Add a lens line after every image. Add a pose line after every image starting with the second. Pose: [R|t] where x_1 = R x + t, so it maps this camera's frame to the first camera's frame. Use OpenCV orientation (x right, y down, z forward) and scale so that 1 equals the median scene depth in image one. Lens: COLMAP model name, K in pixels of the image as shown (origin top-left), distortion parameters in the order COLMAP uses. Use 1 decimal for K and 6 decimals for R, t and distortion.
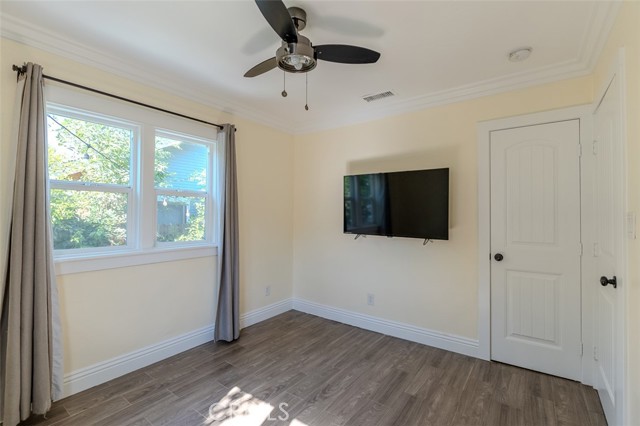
lens RADIAL K [[291.6, 0, 317.1], [0, 291.6, 212.8], [0, 0, 1]] dist [0.002763, -0.000157]
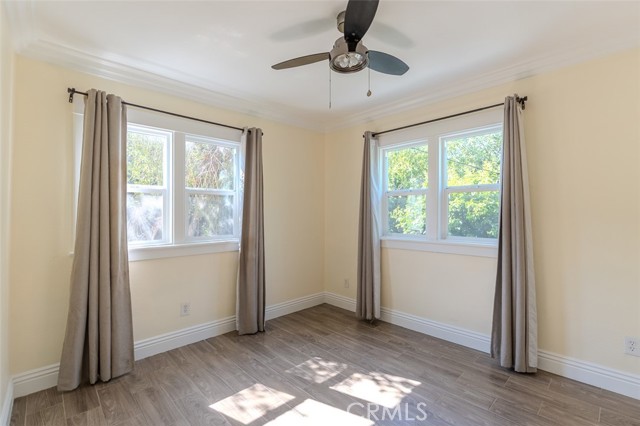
lens RADIAL K [[291.6, 0, 317.3], [0, 291.6, 213.4], [0, 0, 1]] dist [0.002763, -0.000157]
pose [[-0.179388, -0.003120, -0.983774, 0.775289], [0.012385, 0.999909, -0.005430, 0.021465], [0.983701, -0.013158, -0.179333, 0.853642]]
